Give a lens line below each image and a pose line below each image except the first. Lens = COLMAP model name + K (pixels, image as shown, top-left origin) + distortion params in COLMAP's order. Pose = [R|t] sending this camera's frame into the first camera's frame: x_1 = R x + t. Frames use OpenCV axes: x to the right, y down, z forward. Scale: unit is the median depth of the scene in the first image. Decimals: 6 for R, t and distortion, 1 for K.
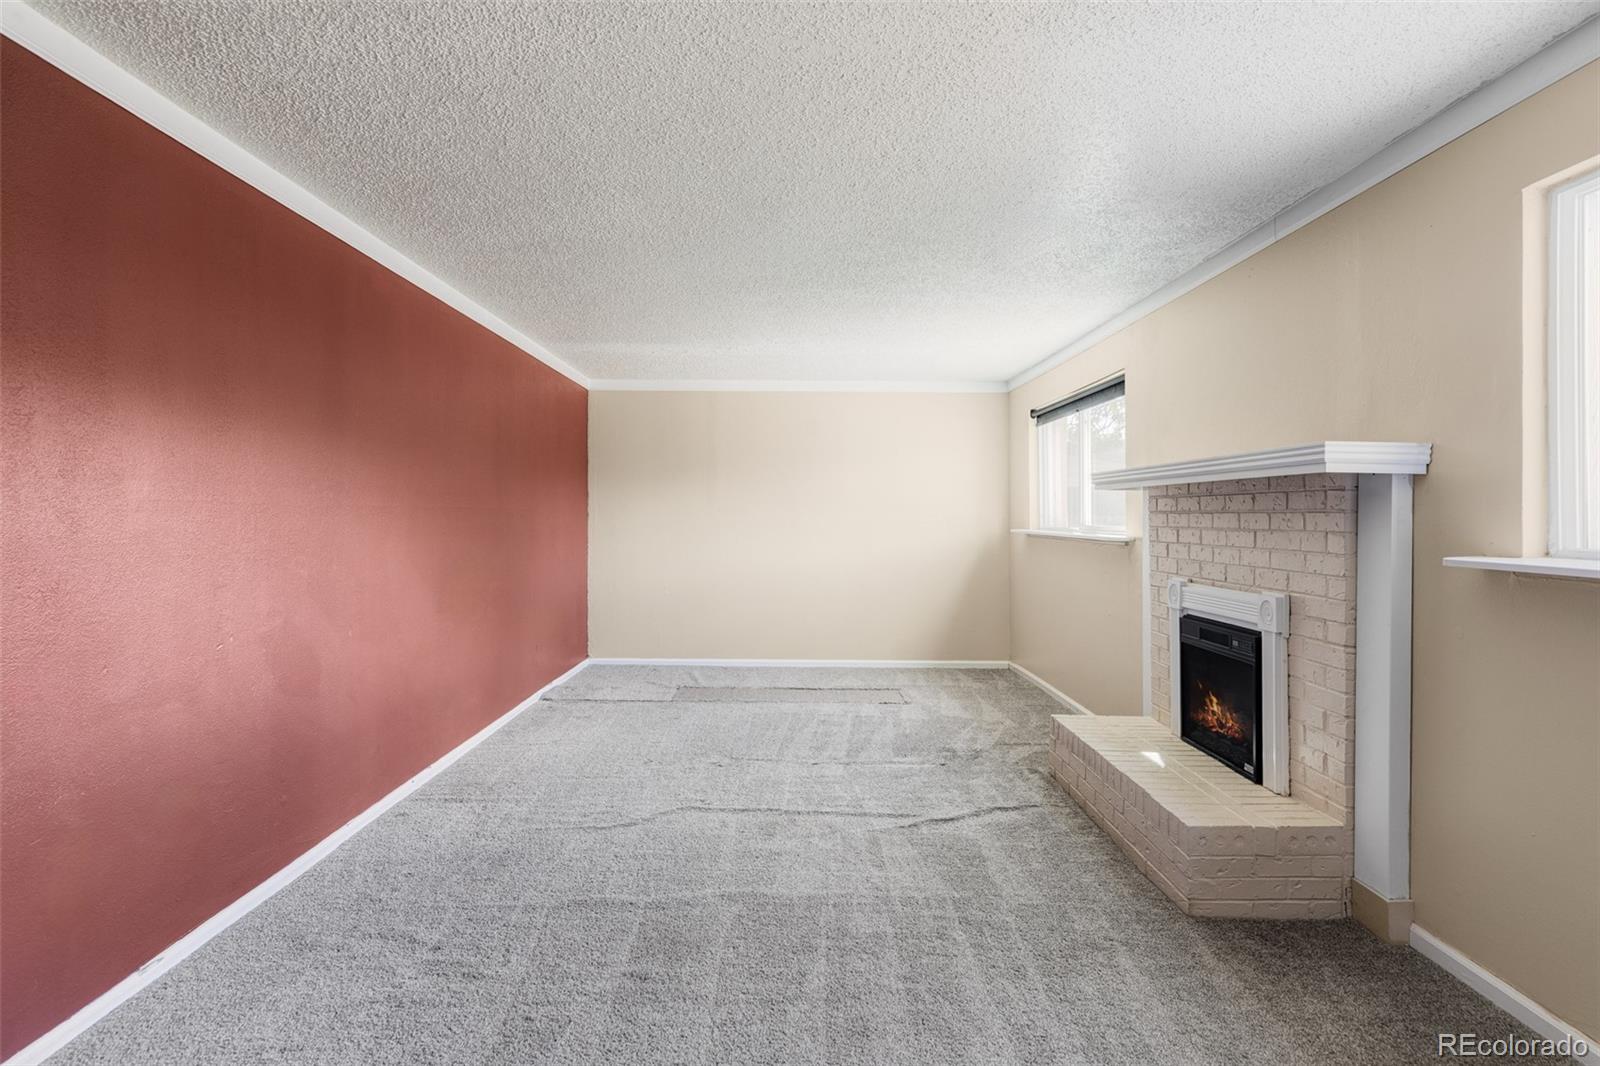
lens RADIAL K [[881.2, 0, 802.1], [0, 881.2, 516.7], [0, 0, 1]] dist [0.005638, 0.000300]
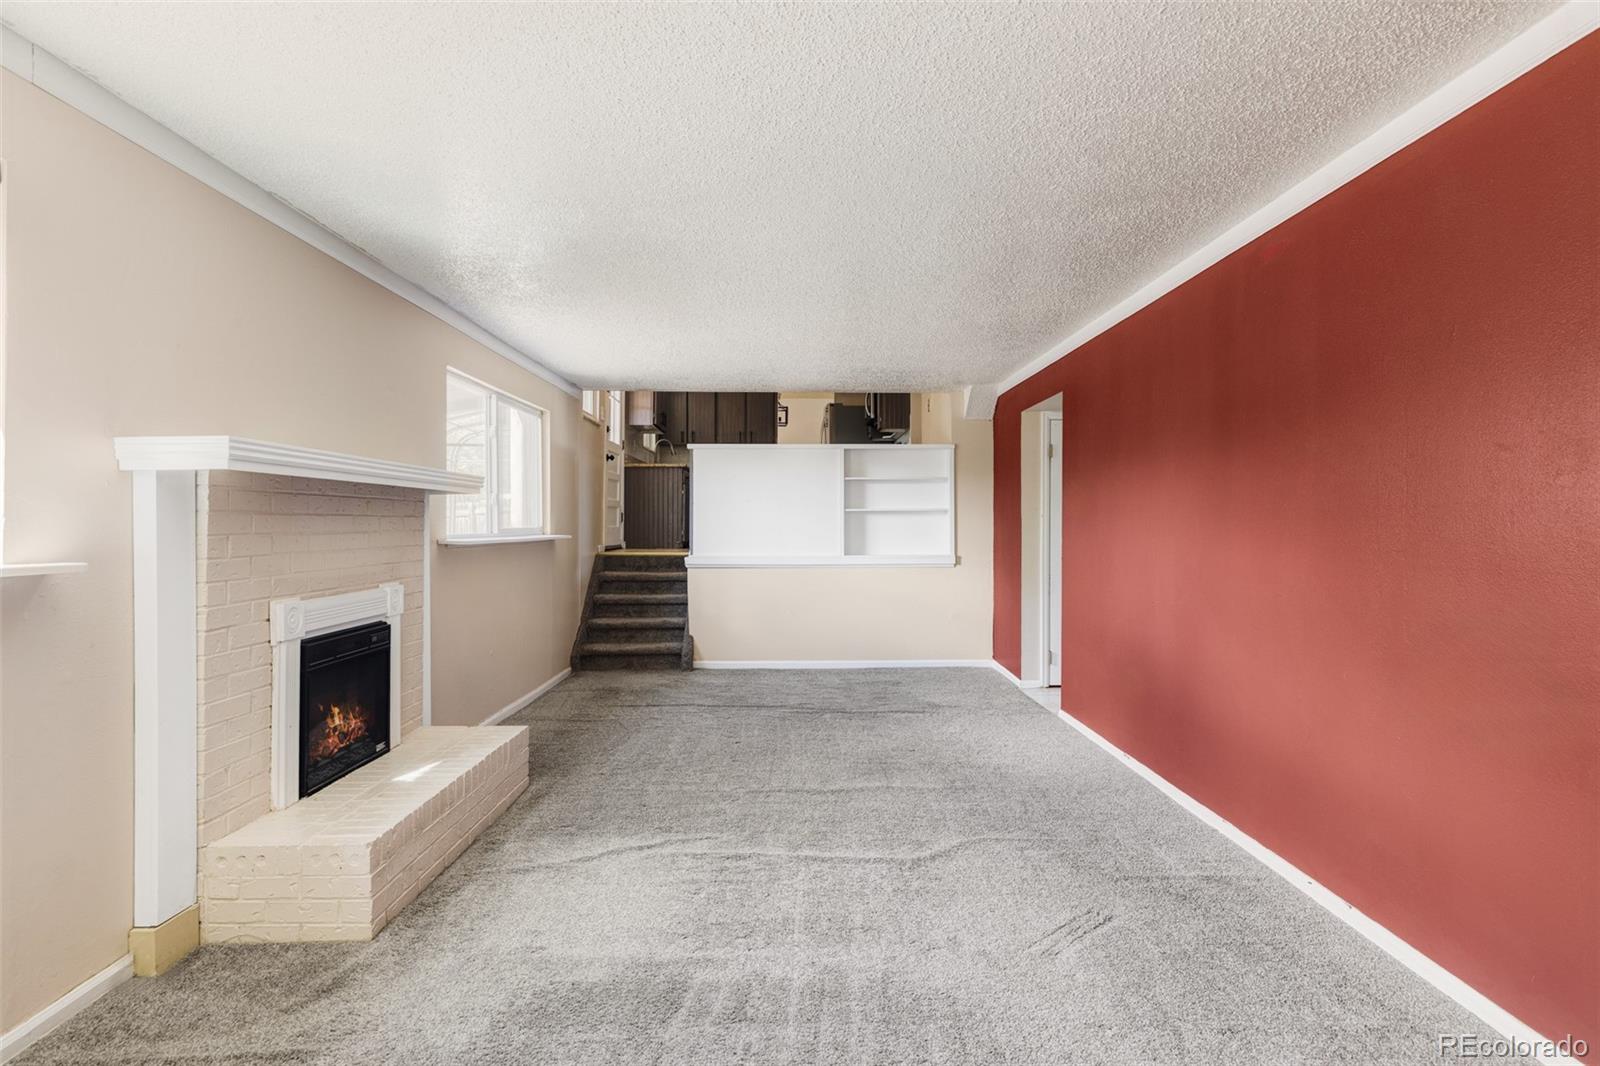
lens RADIAL K [[858.7, 0, 822.9], [0, 858.7, 534.5], [0, 0, 1]] dist [0.003358, 0.001259]
pose [[-0.999814, -0.000499, -0.019261, -0.025854], [-0.000794, 0.999882, 0.015324, 0.001046], [0.019251, 0.015337, -0.999697, 1.961784]]
